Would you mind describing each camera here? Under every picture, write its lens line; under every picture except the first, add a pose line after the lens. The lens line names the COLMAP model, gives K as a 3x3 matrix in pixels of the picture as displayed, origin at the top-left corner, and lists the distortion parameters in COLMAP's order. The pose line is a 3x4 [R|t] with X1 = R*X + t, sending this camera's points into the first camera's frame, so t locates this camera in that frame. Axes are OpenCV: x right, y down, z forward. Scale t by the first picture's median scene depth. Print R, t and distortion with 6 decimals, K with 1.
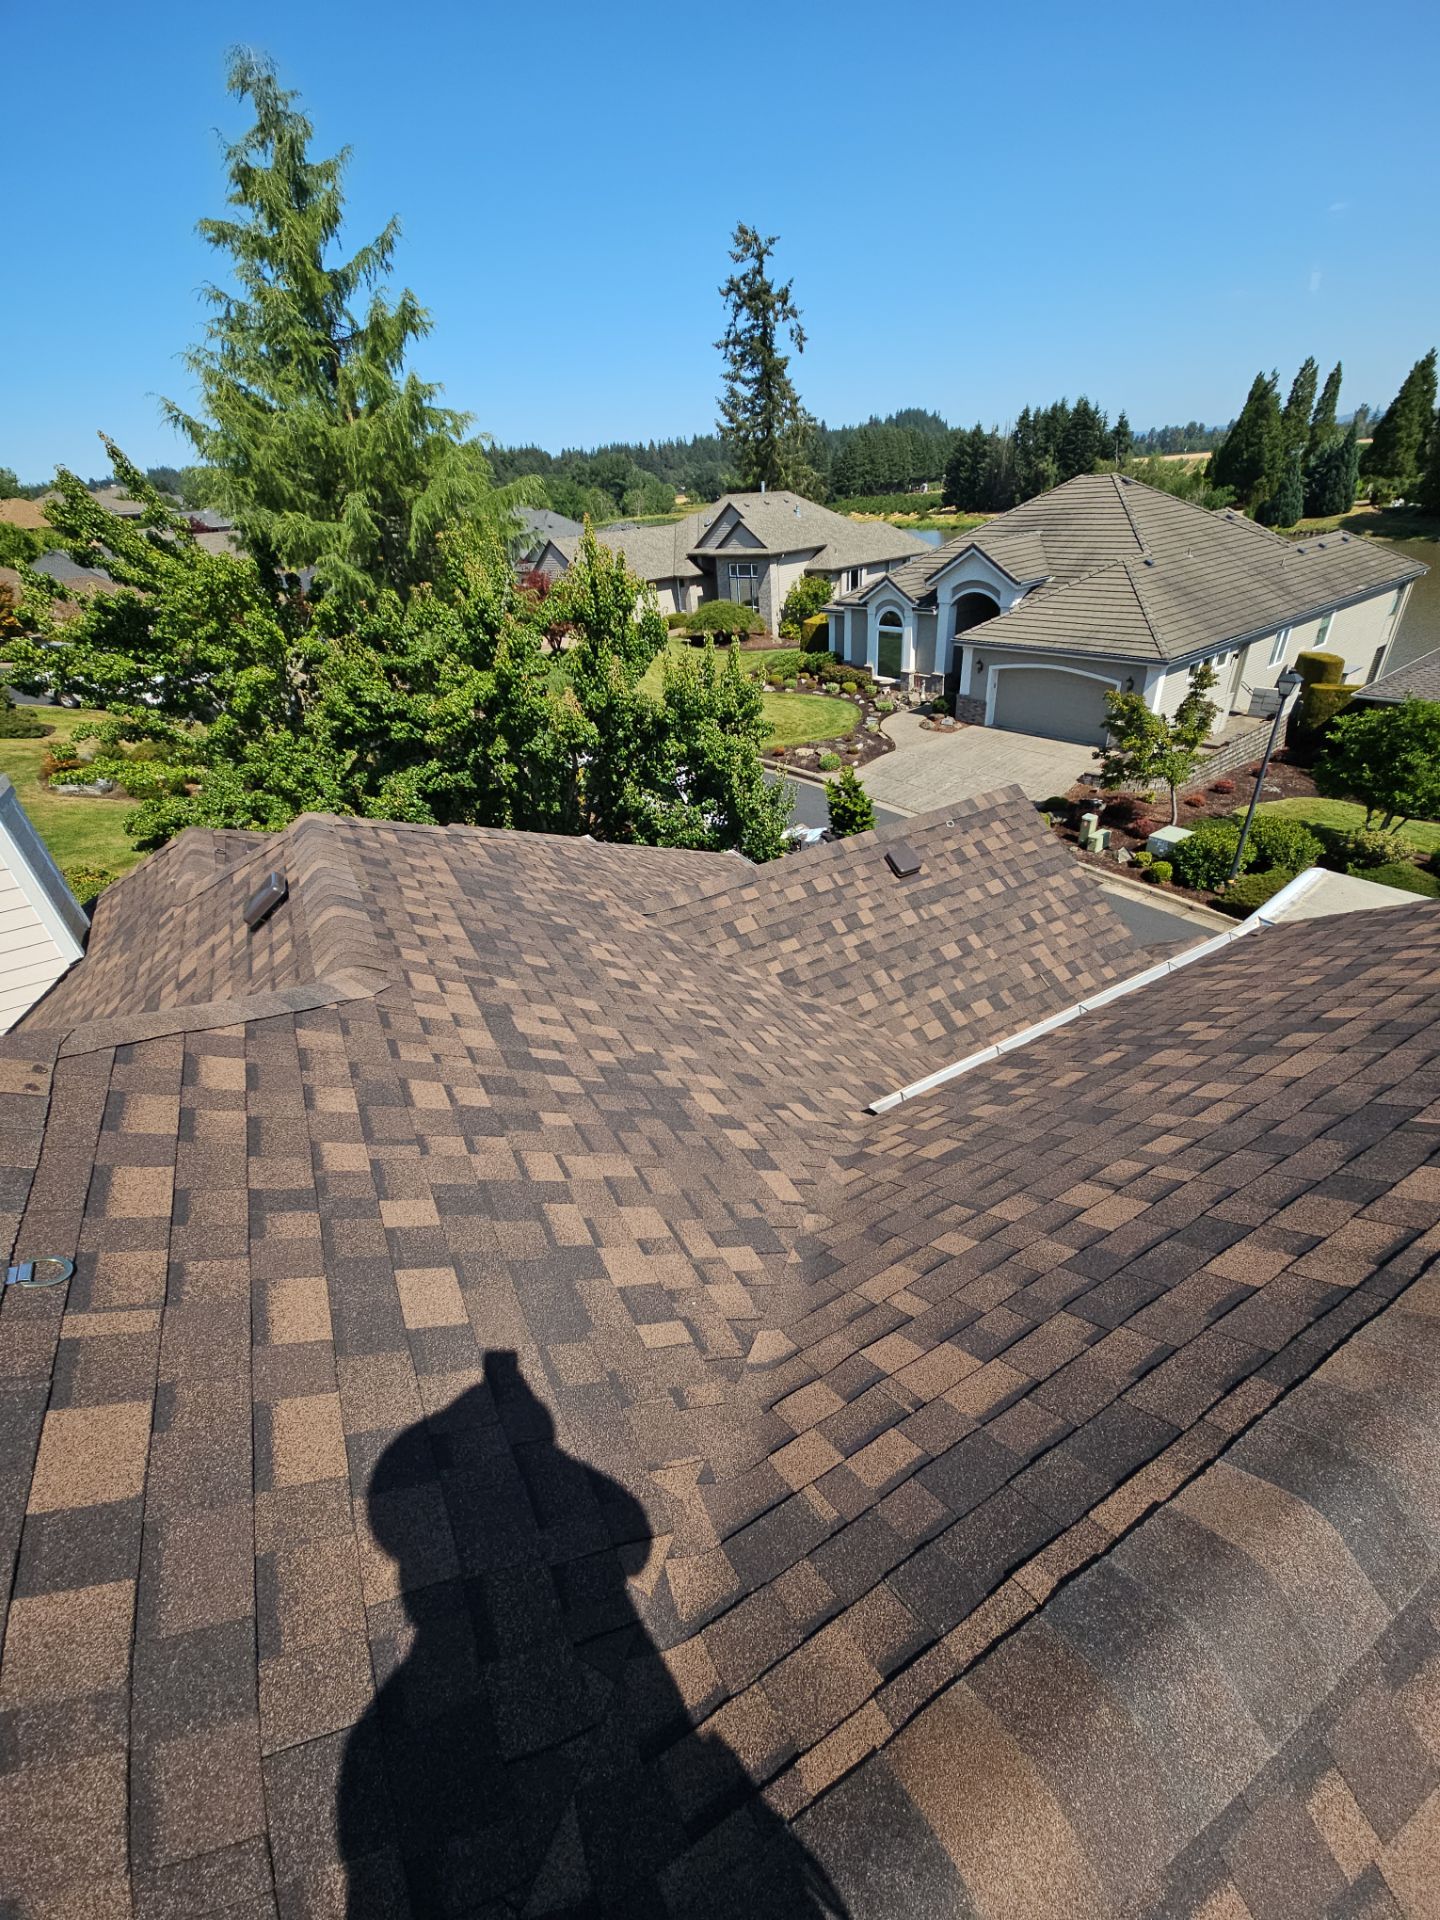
lens RADIAL K [[778.6, 0, 729.9], [0, 778.6, 966.8], [0, 0, 1]] dist [0.020901, -0.010983]
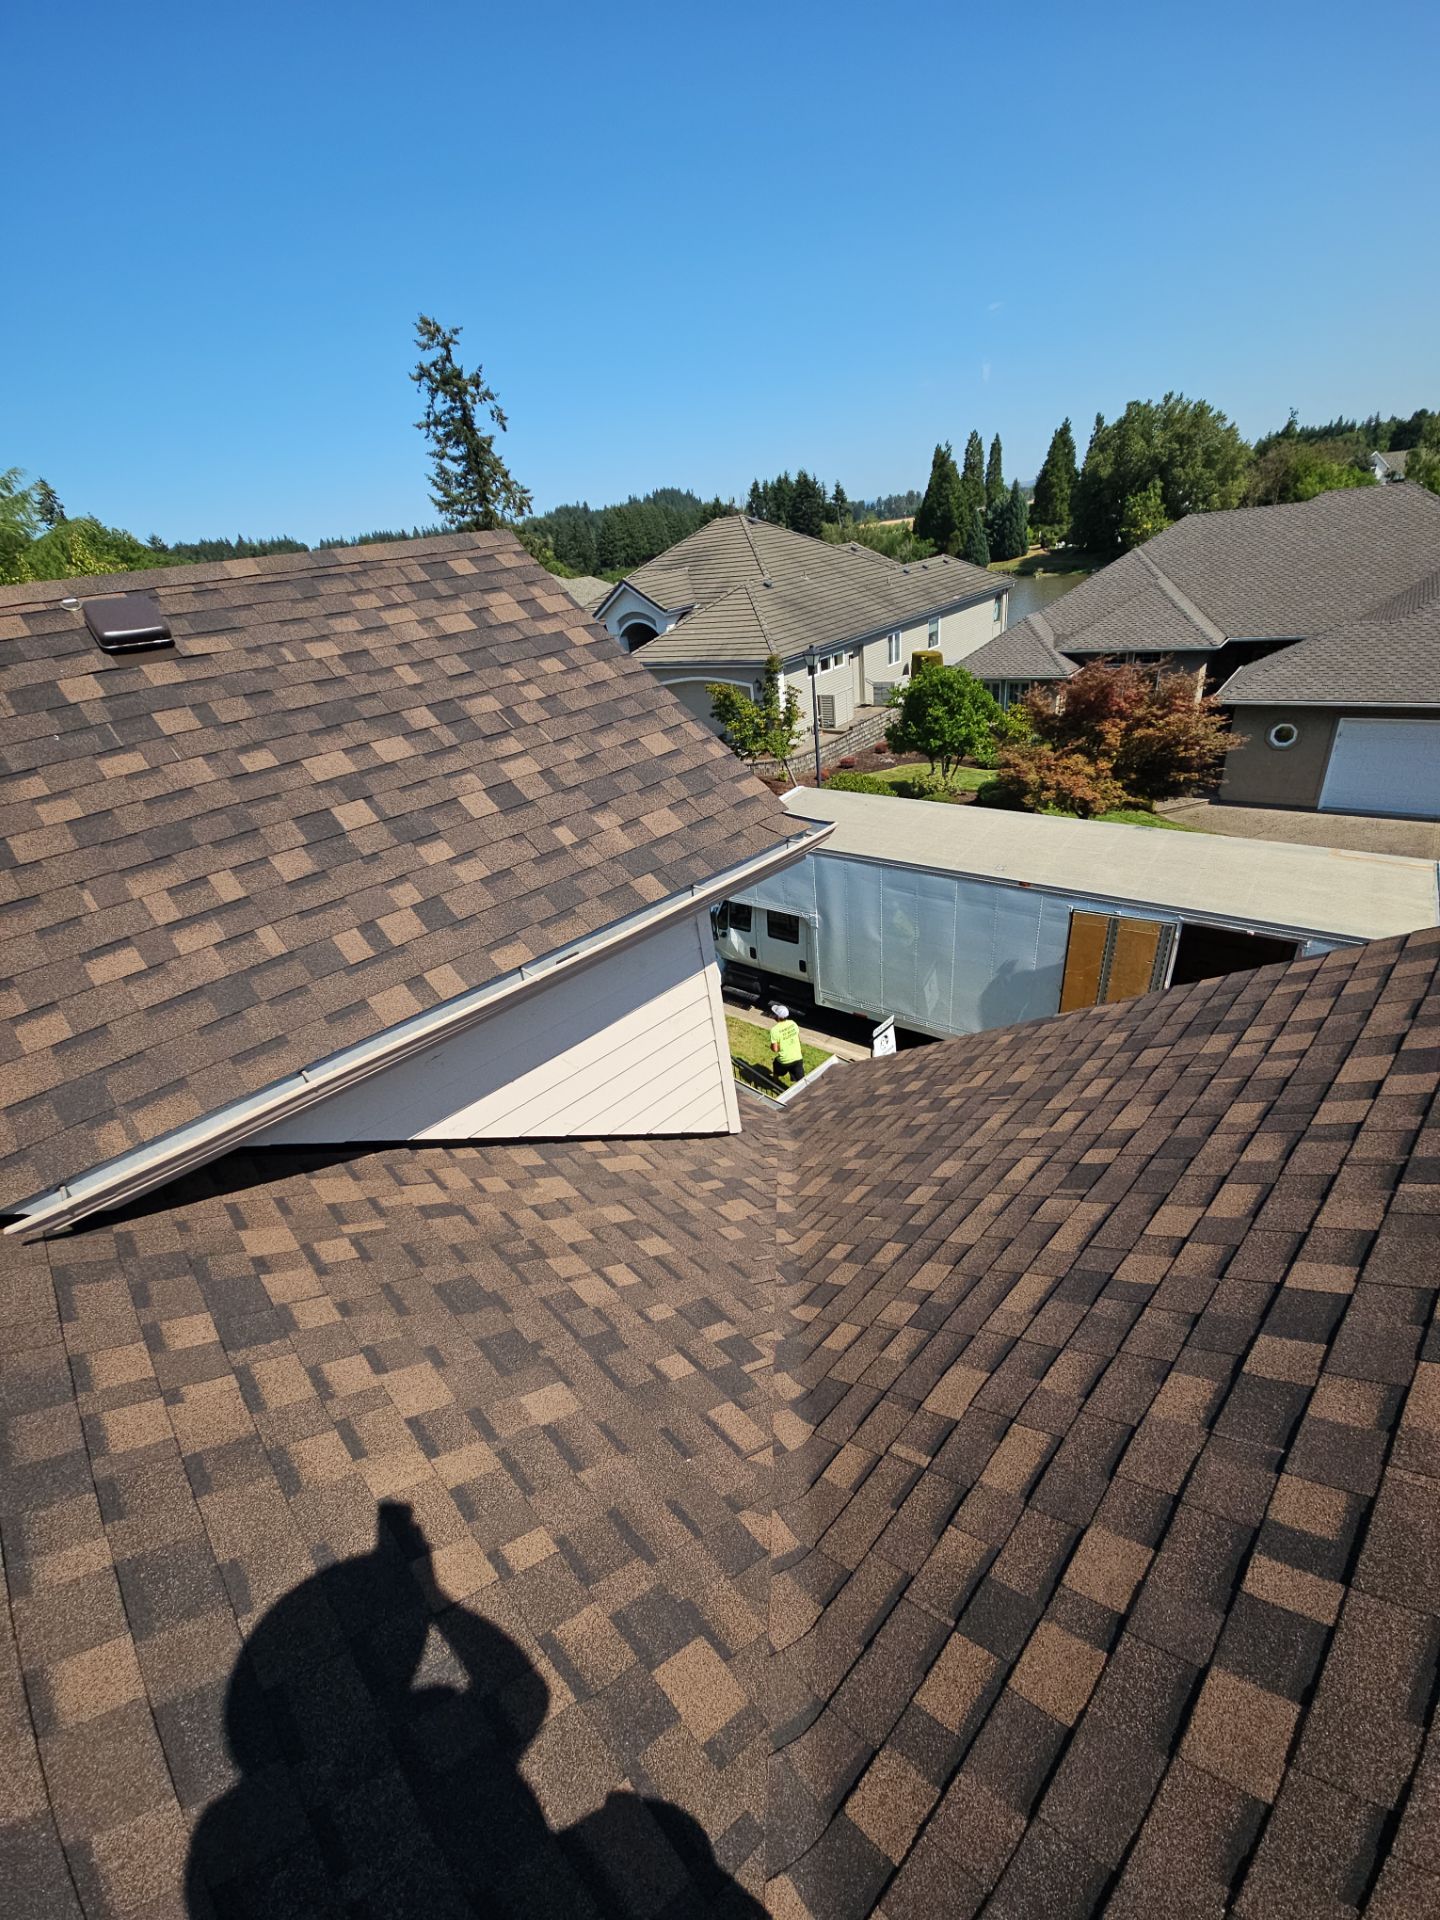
lens RADIAL K [[780.9, 0, 727.1], [0, 780.9, 969.2], [0, 0, 1]] dist [0.005554, -0.000274]
pose [[0.968073, -0.156637, 0.195702, 0.127264], [0.169759, 0.984109, -0.052076, 0.070381], [-0.184435, 0.083636, 0.979280, -0.051212]]
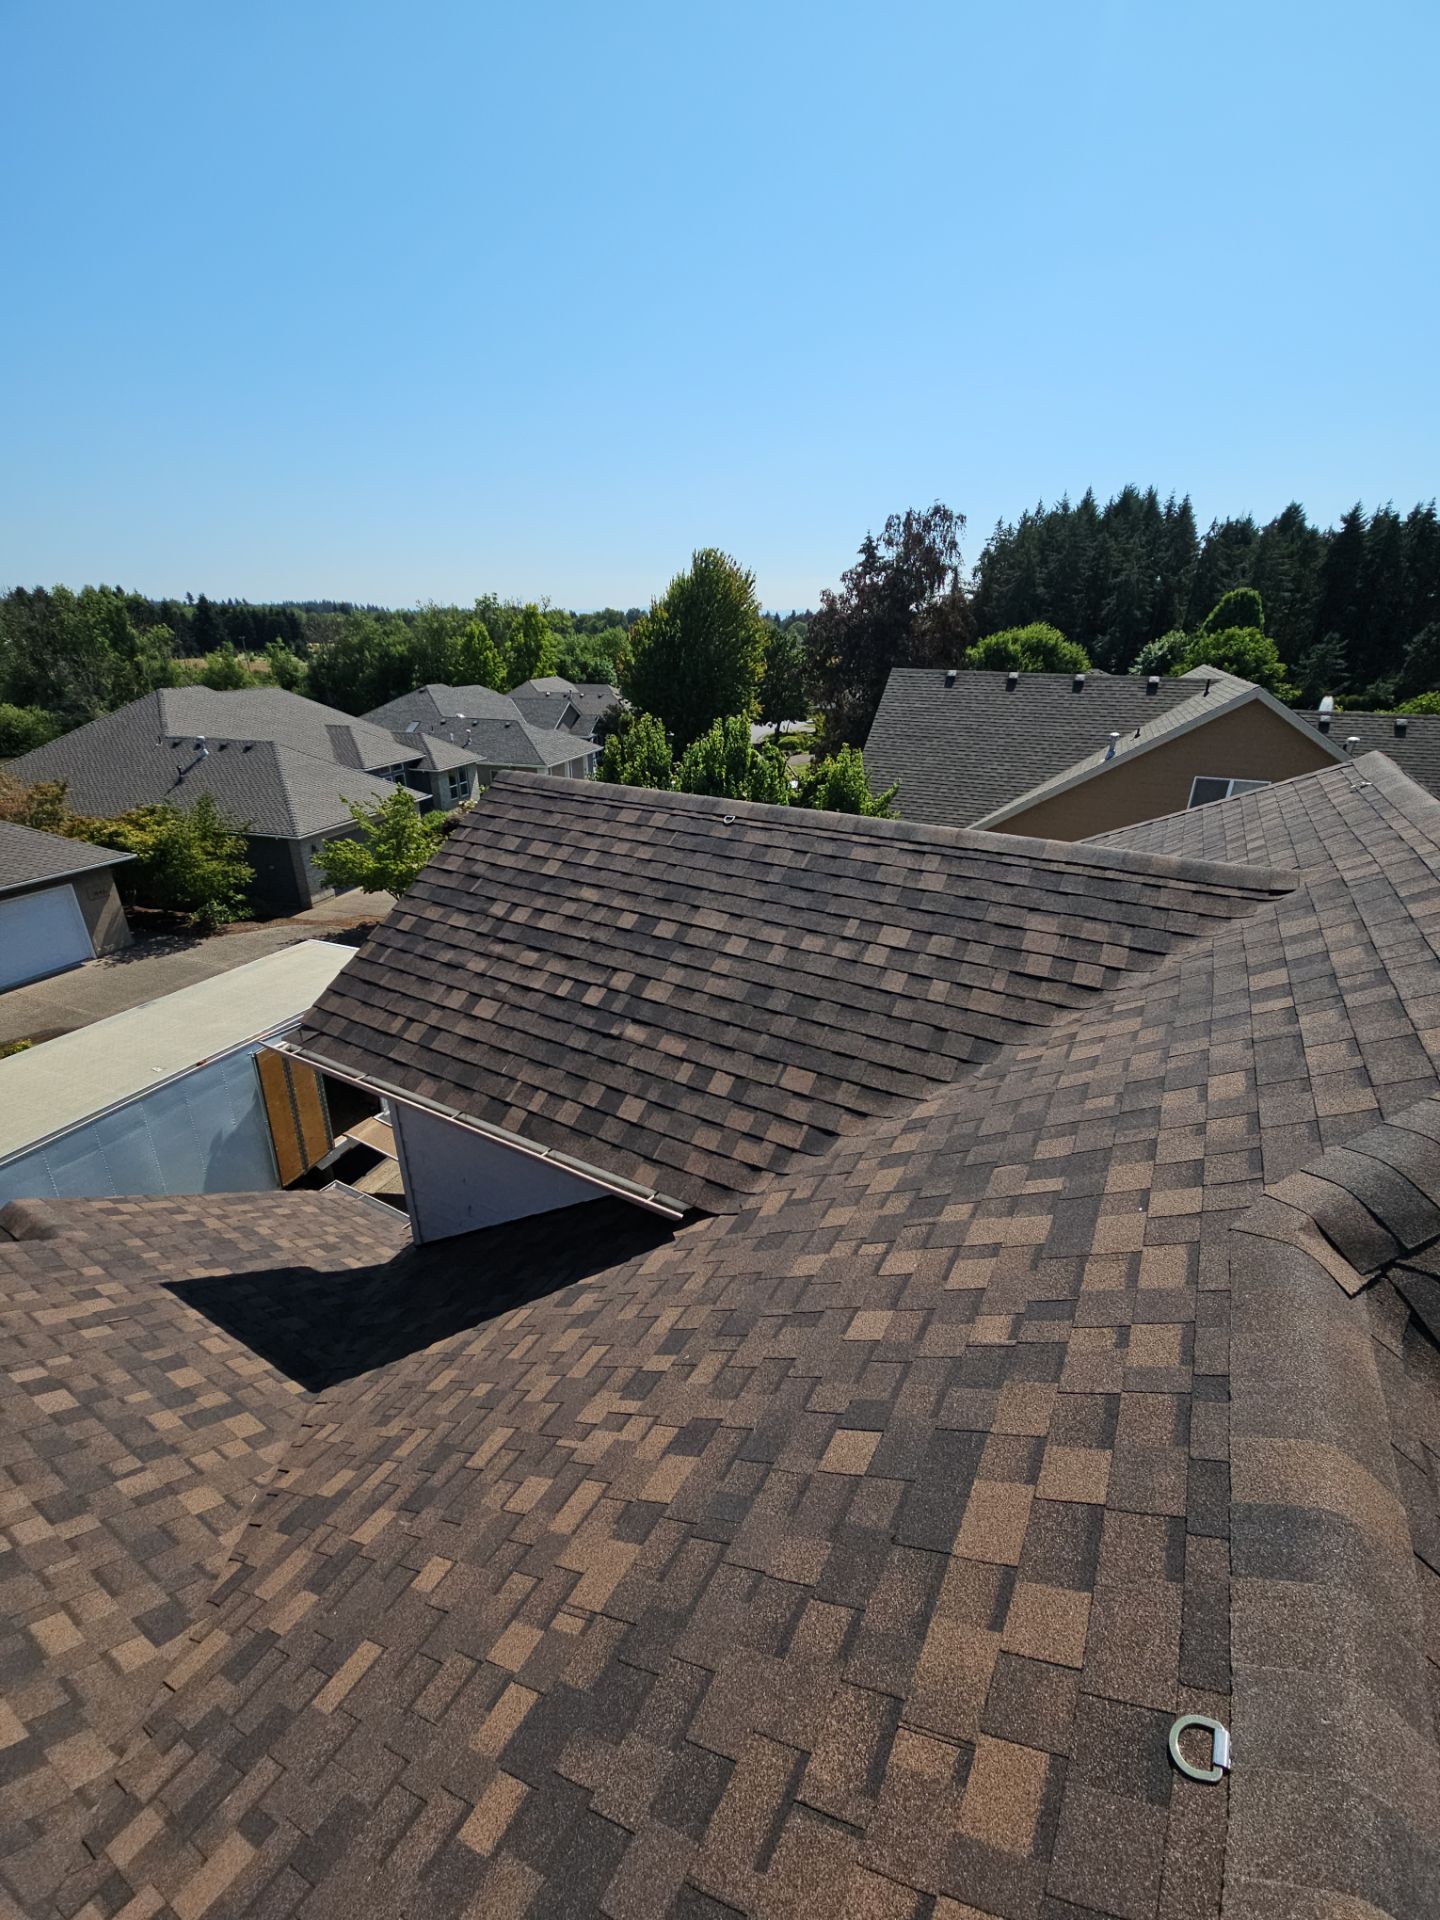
lens RADIAL K [[778.6, 0, 729.9], [0, 778.6, 966.8], [0, 0, 1]] dist [0.020901, -0.010983]
pose [[-0.513832, -0.280910, 0.810596, -0.060289], [0.473572, 0.694985, 0.541040, -0.058424], [-0.715336, 0.661880, -0.224074, 0.114131]]
